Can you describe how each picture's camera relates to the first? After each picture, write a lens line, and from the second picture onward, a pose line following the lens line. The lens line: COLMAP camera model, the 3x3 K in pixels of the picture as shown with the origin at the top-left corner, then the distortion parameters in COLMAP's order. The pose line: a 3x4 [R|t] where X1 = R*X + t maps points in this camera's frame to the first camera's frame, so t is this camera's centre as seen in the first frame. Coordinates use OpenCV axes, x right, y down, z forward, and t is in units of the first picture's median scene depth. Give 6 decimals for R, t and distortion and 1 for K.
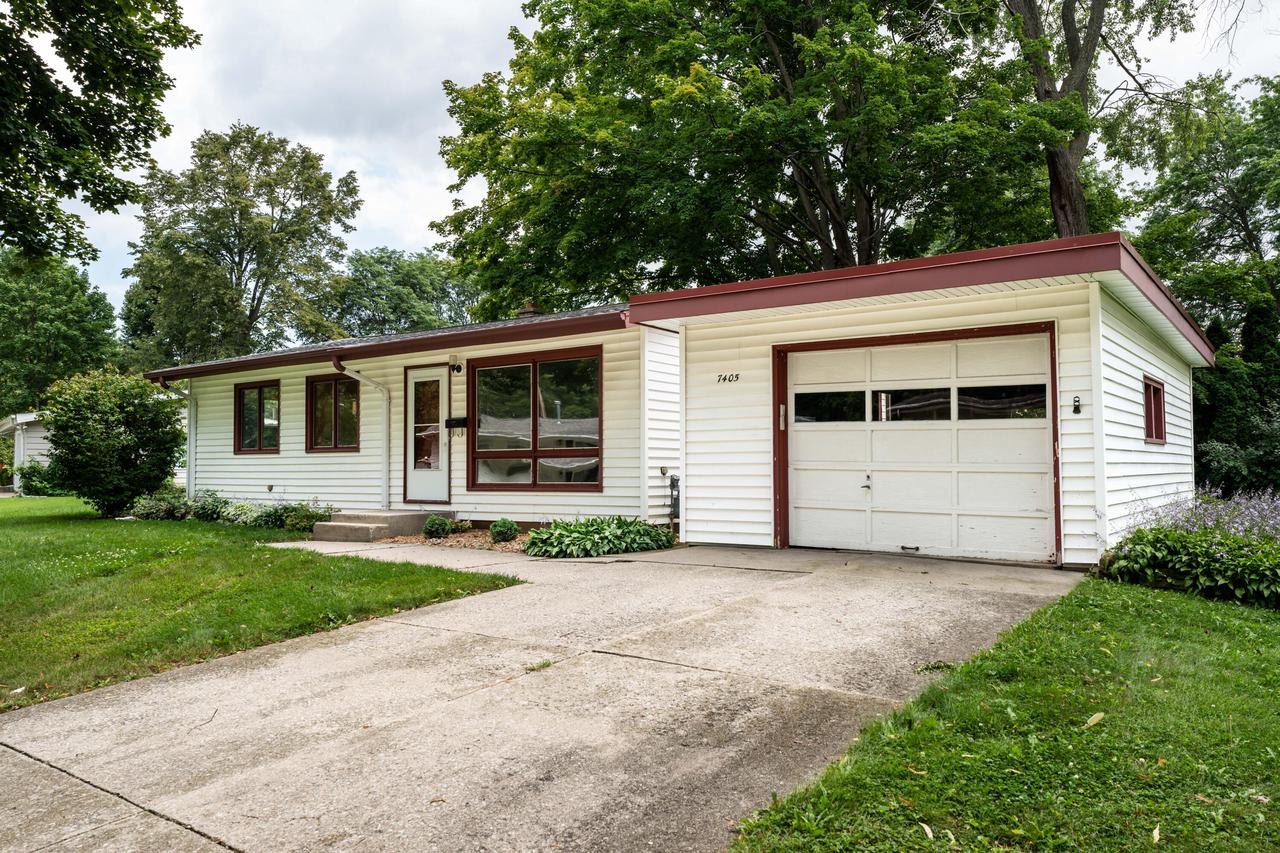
lens RADIAL K [[905.9, 0, 640.0], [0, 905.9, 426.5], [0, 0, 1]] dist [0.001736, -0.000325]
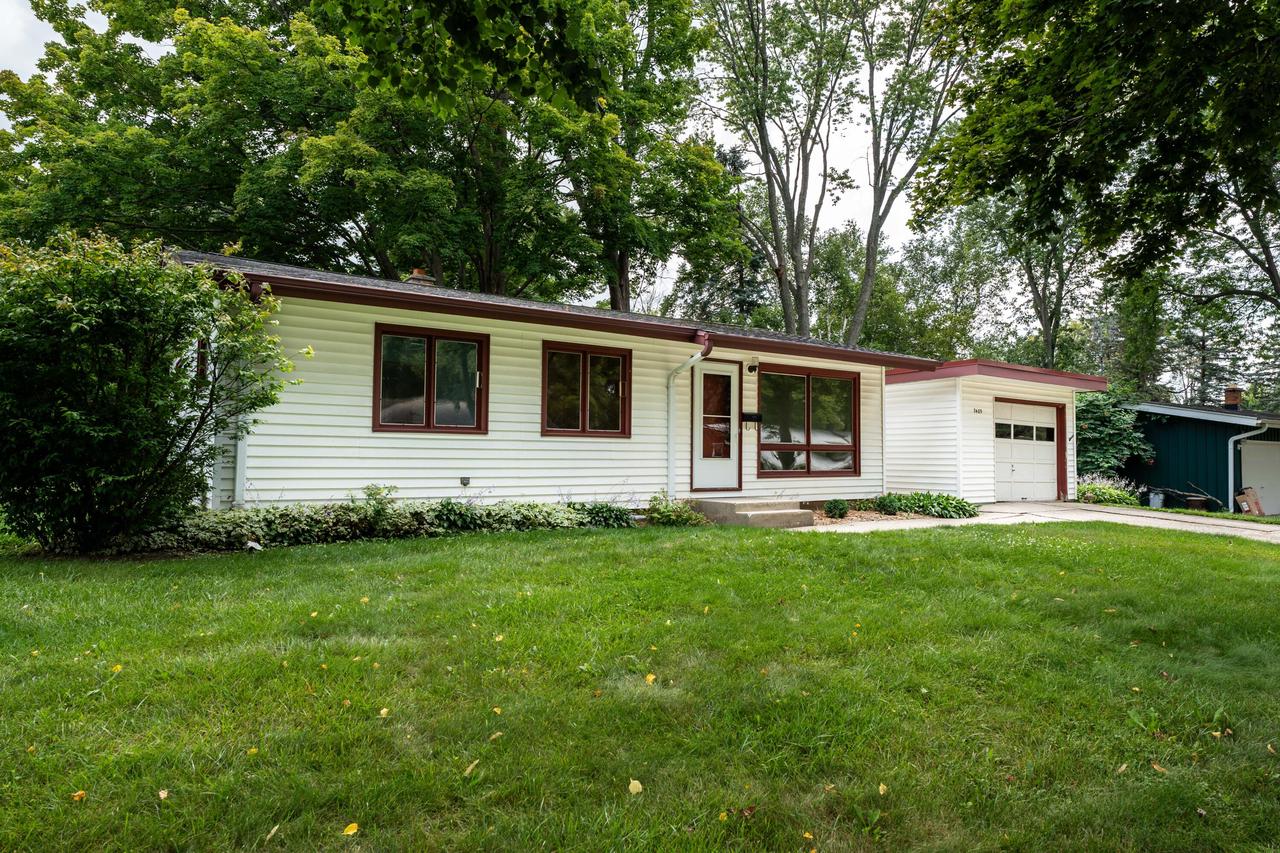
lens RADIAL K [[741.3, 0, 640.0], [0, 741.3, 426.5], [0, 0, 1]] dist [-0.000914, -0.000284]
pose [[0.357004, 0.039347, 0.933274, -1.098148], [-0.058841, 0.998075, -0.019571, 0.033025], [-0.932248, -0.047928, 0.358632, 0.795301]]
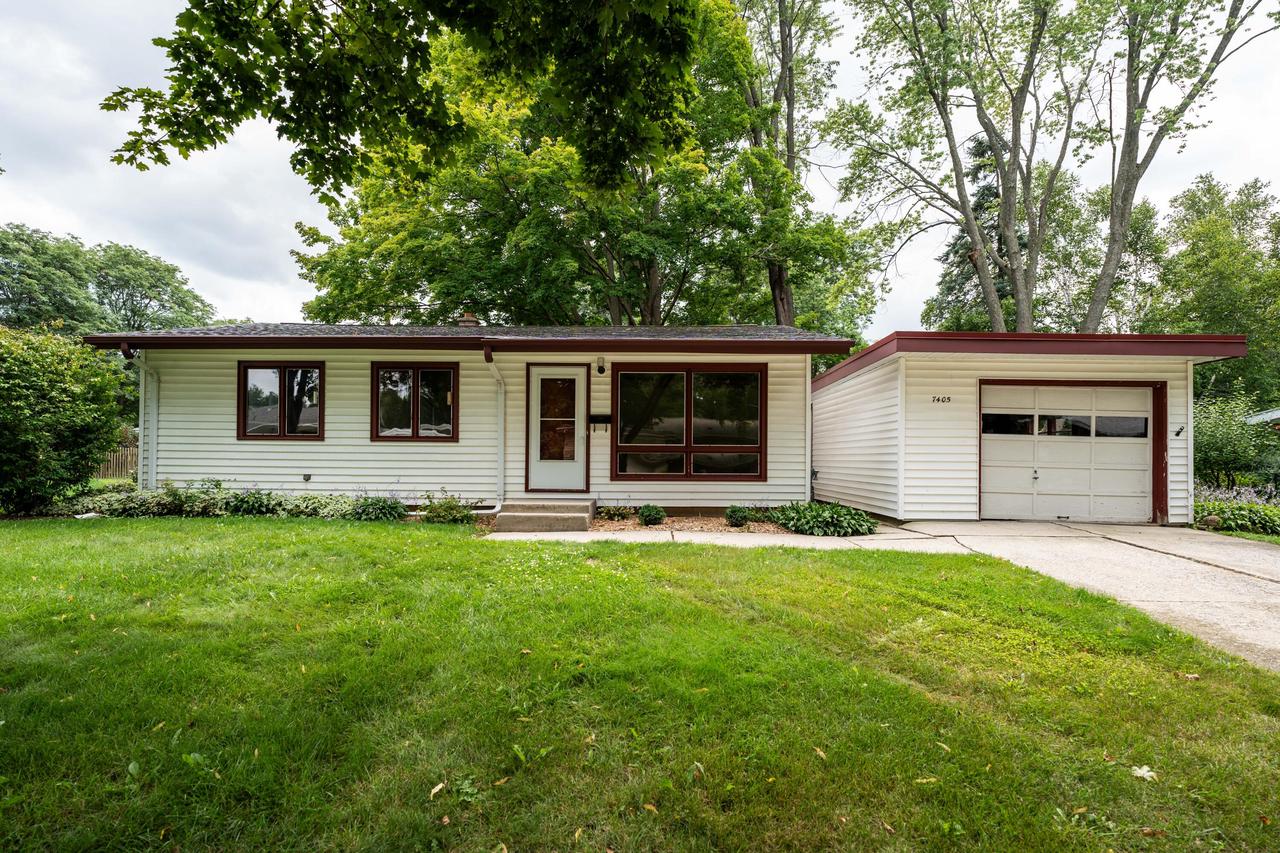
lens RADIAL K [[627.7, 0, 640.2], [0, 627.7, 445.8], [0, 0, 1]] dist [0.000248, 0.000106]
pose [[0.823803, 0.023497, 0.566390, -0.592084], [-0.039080, 0.999118, 0.015392, 0.014706], [-0.565528, -0.034814, 0.823994, 0.337858]]
